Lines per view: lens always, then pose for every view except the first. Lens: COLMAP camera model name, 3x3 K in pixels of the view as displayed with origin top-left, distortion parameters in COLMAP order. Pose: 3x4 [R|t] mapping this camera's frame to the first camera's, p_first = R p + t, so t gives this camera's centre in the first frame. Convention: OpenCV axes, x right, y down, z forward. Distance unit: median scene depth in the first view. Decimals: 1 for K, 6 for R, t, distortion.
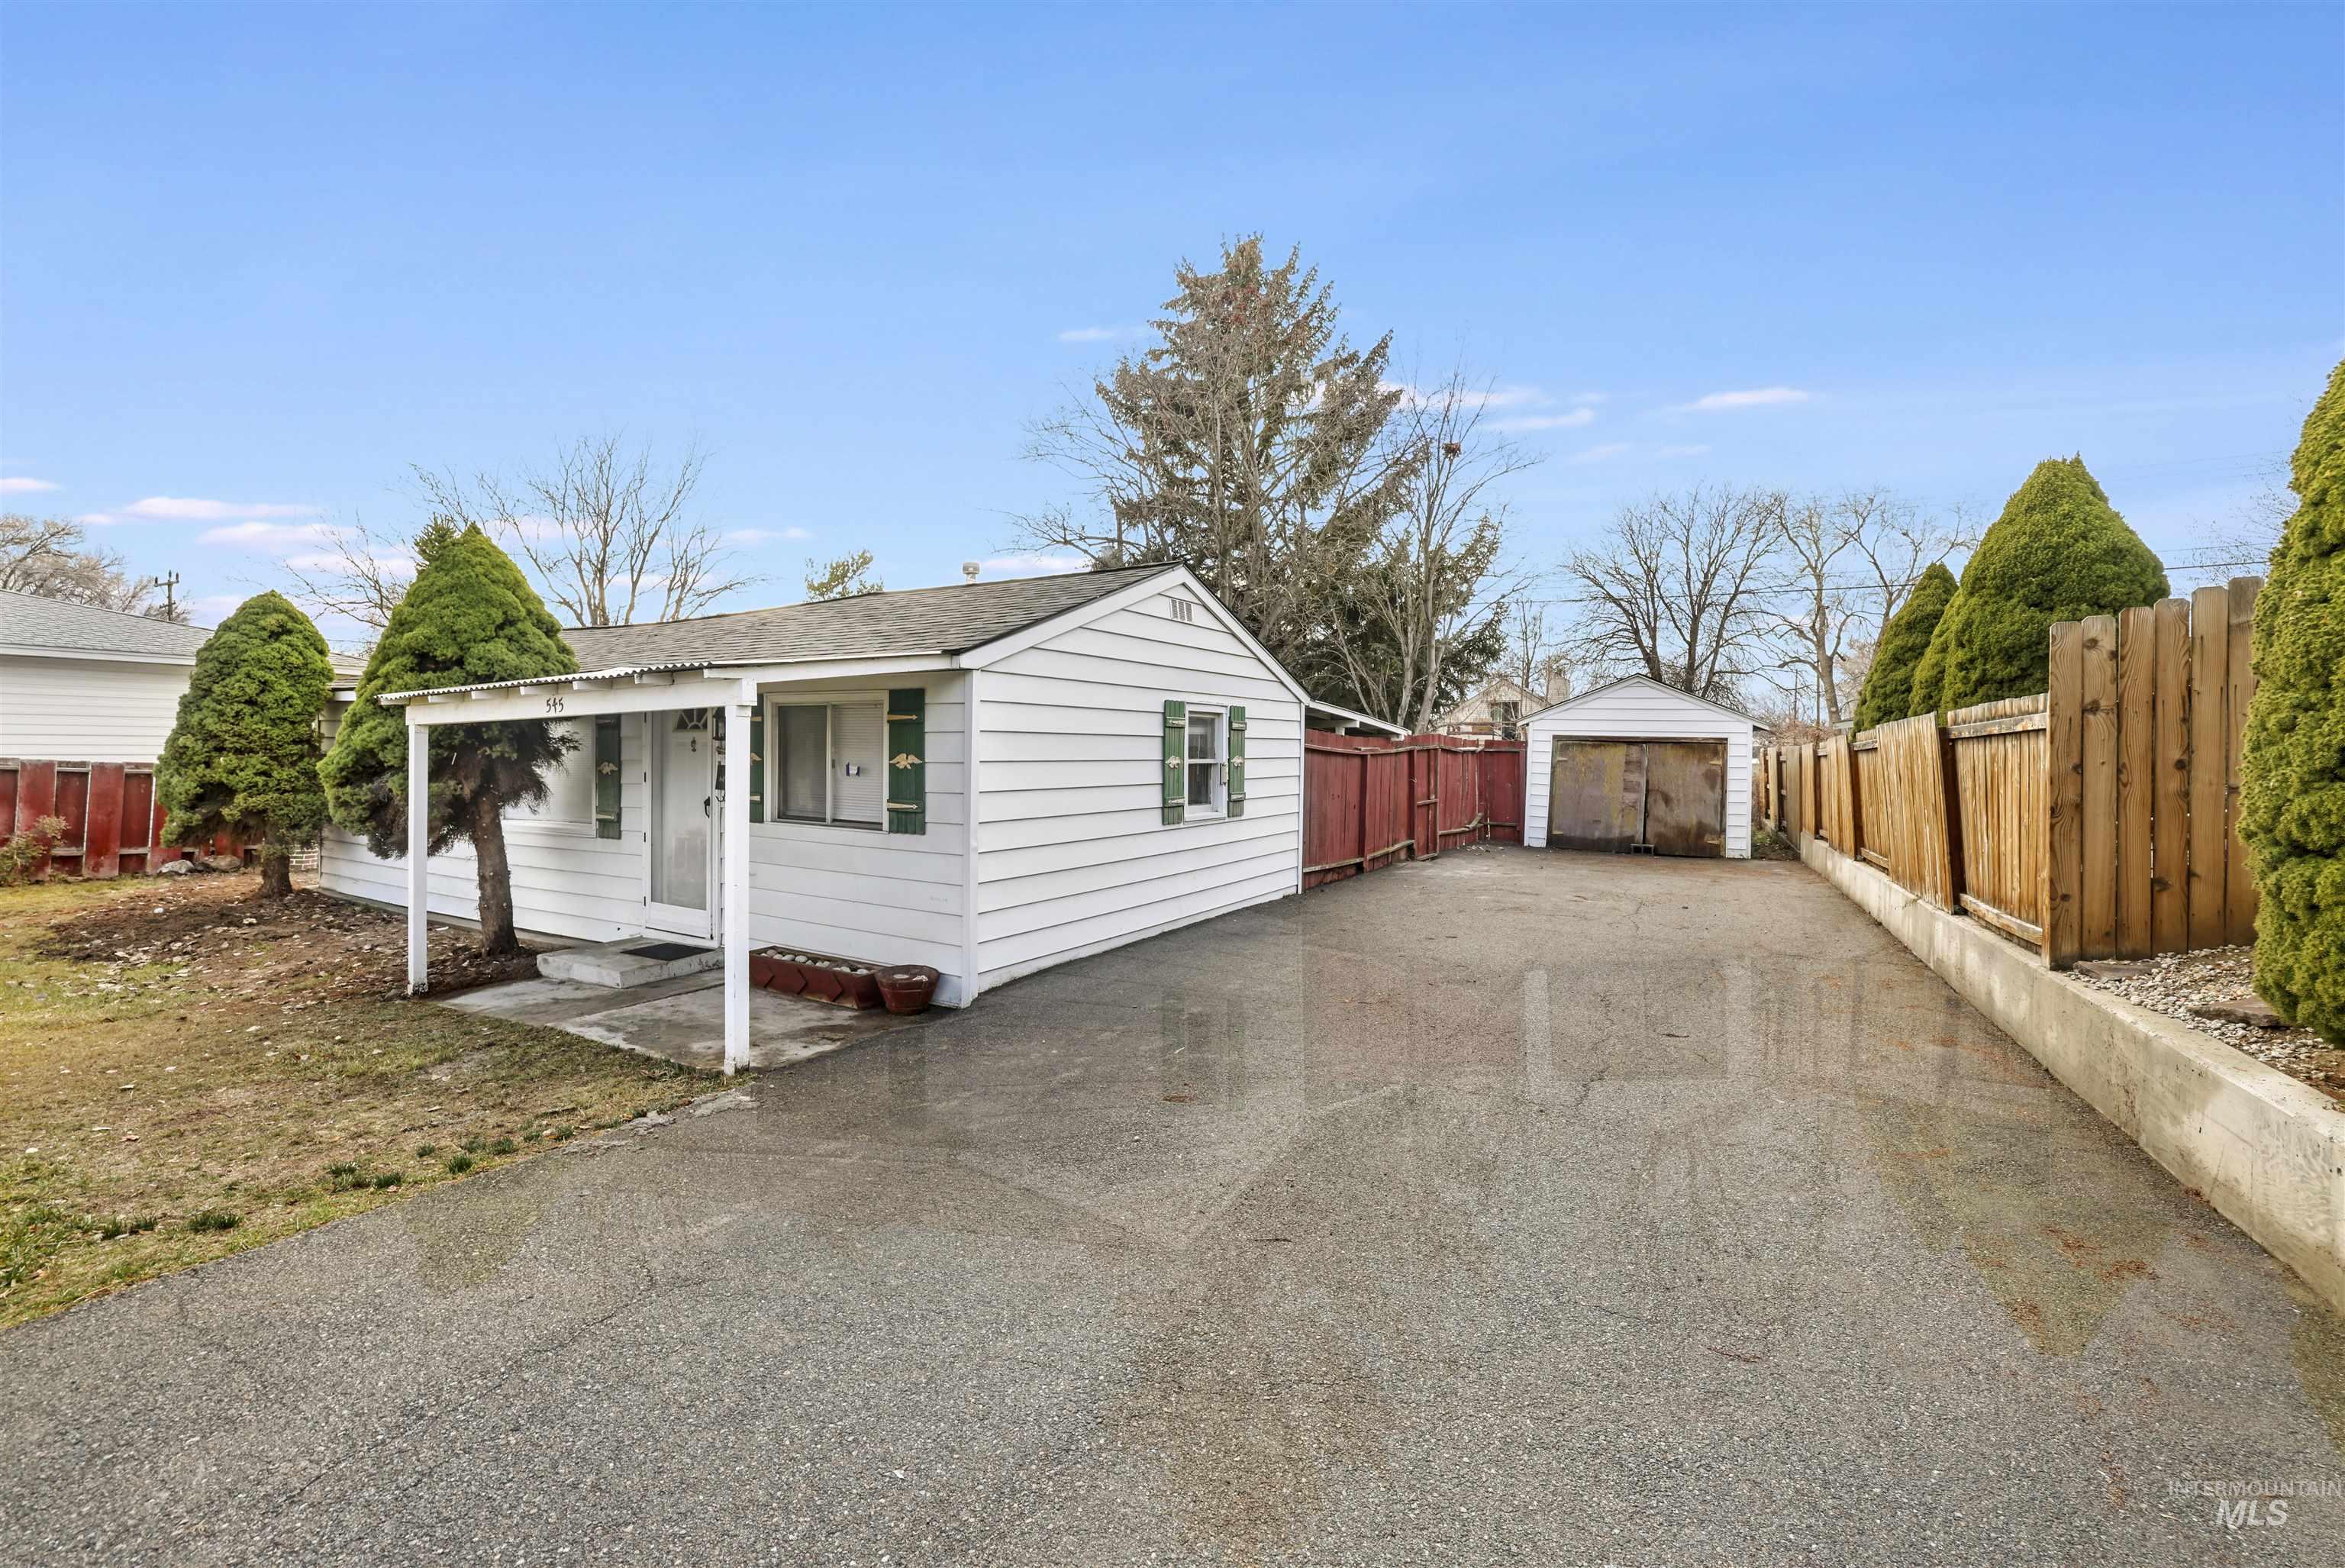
lens RADIAL K [[1032.6, 0, 1163.2], [0, 1032.6, 761.9], [0, 0, 1]] dist [0.000956, 0.000153]
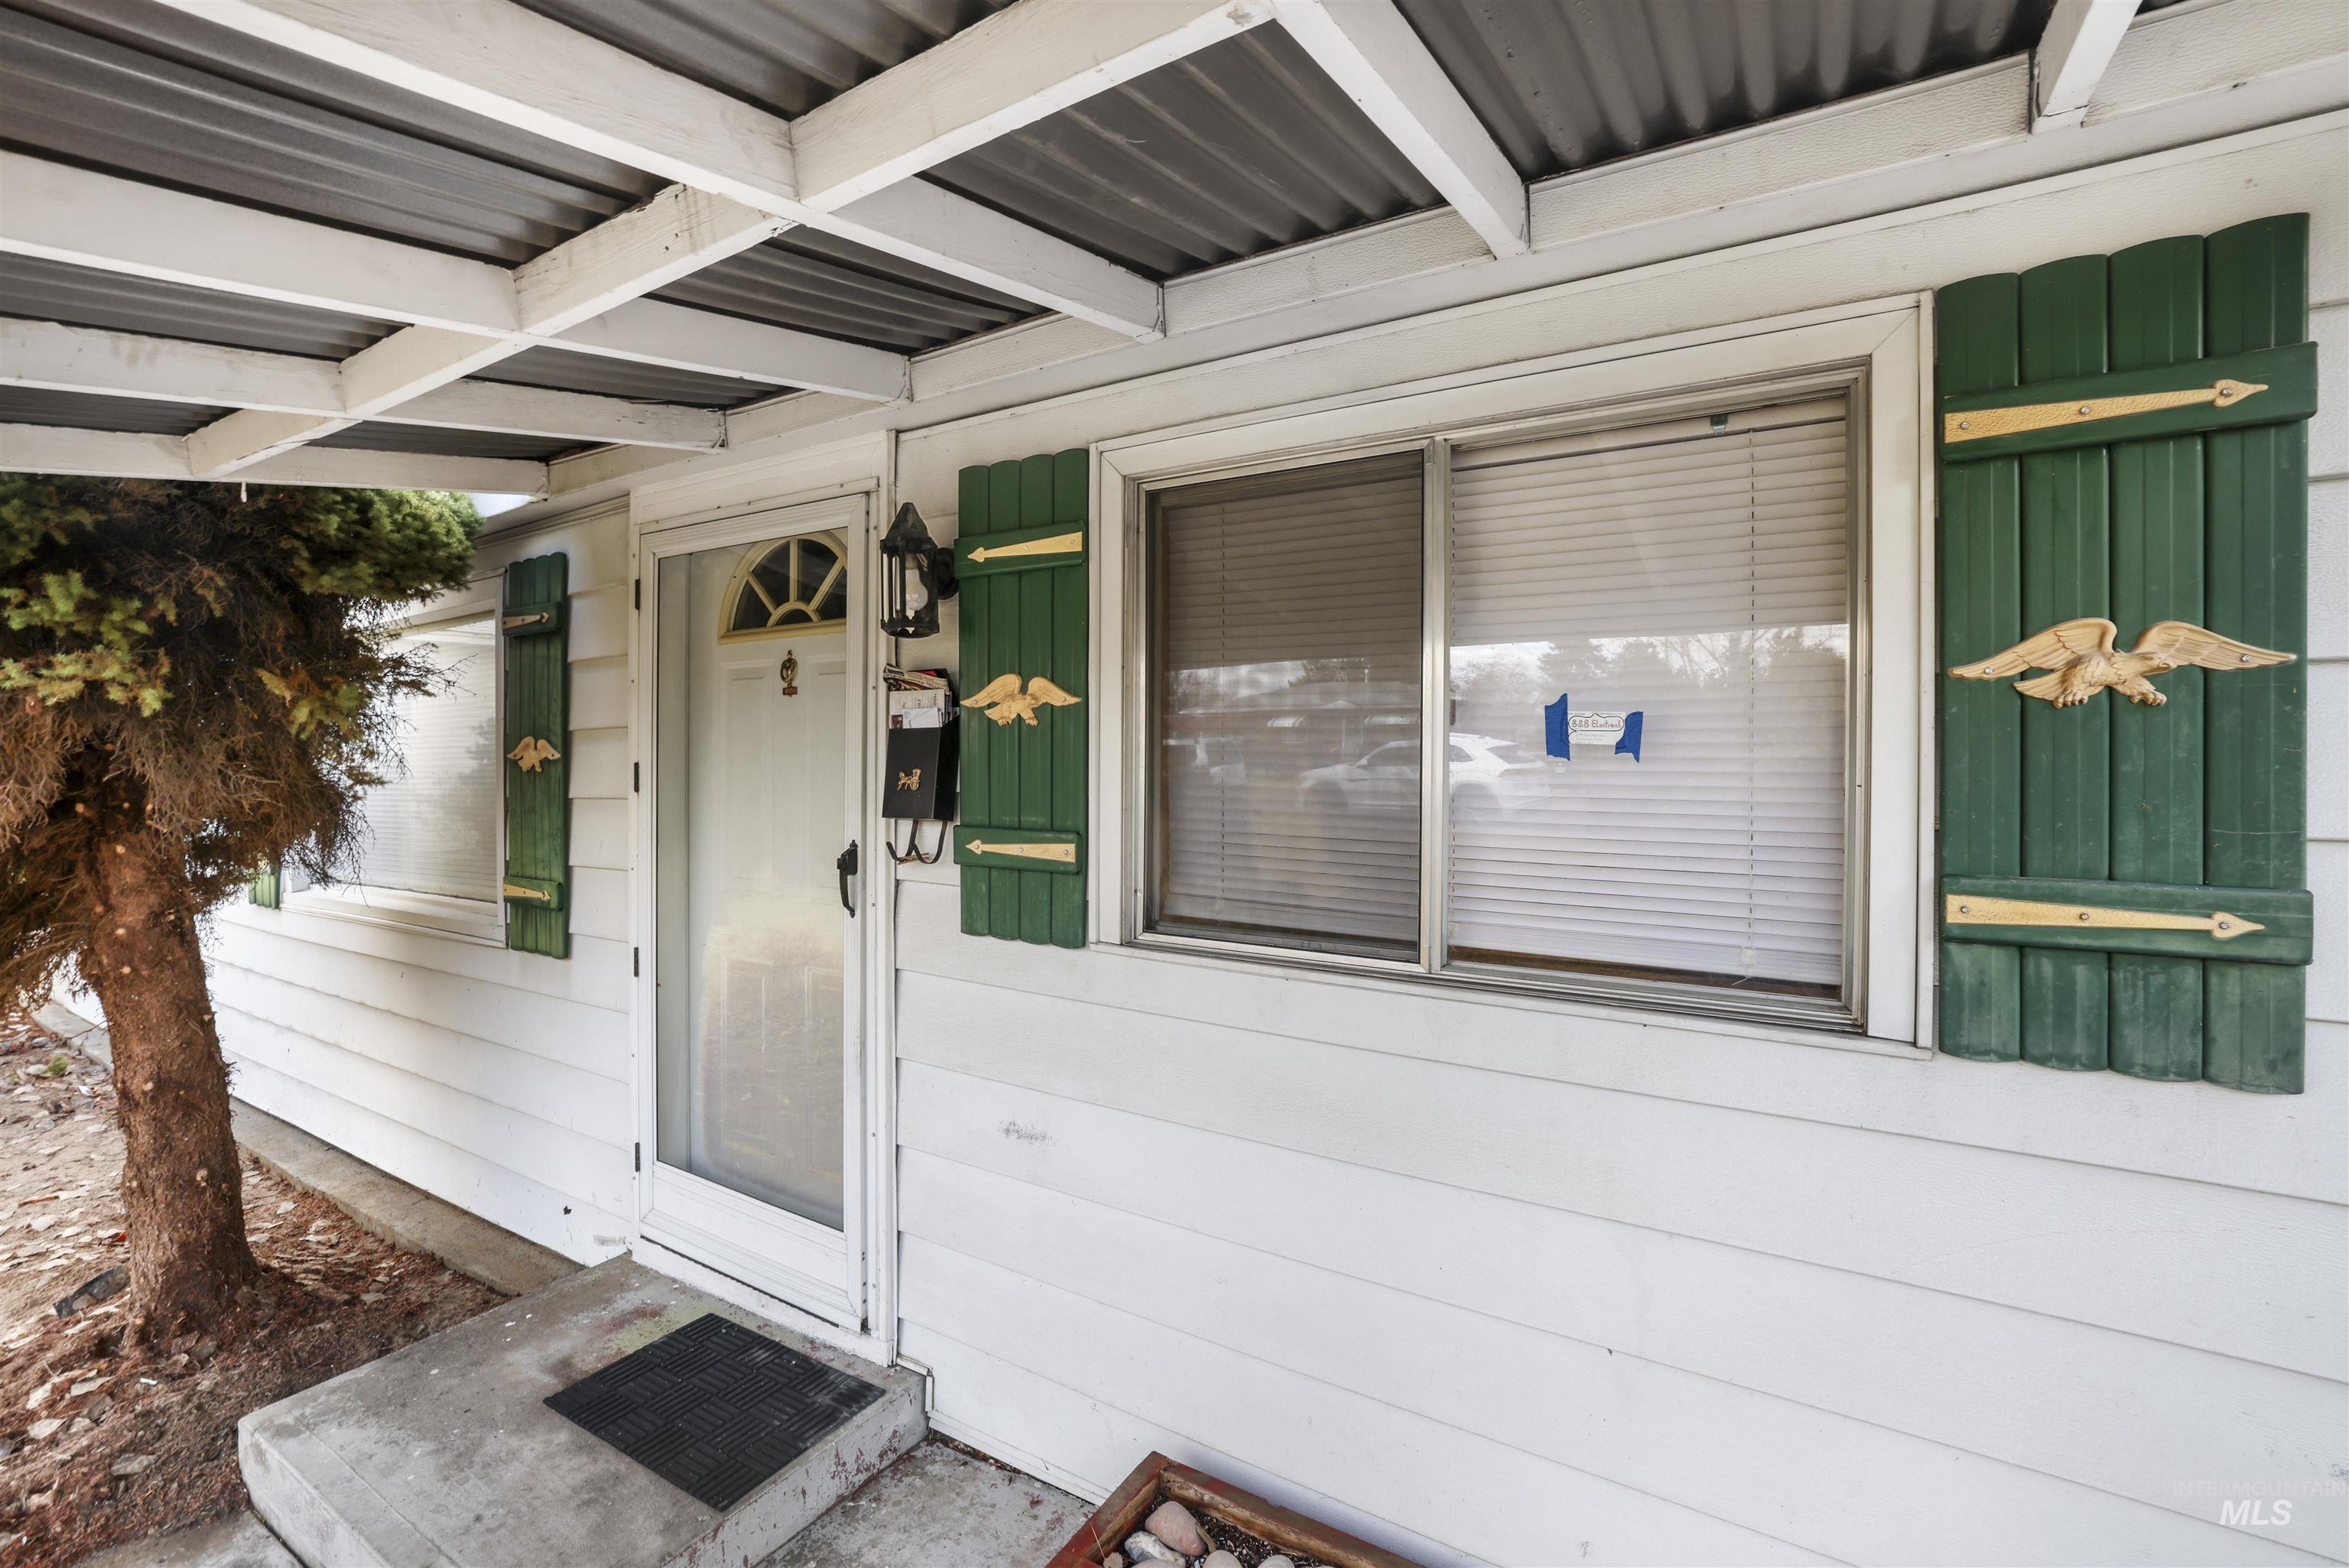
lens RADIAL K [[998.8, 0, 1149.5], [0, 998.8, 762.9], [0, 0, 1]] dist [0.001628, 0.000337]
pose [[0.999960, -0.008510, 0.002772, -0.352298], [0.008524, 0.999950, -0.005256, 0.013910], [-0.002728, 0.005279, 0.999982, 0.706384]]
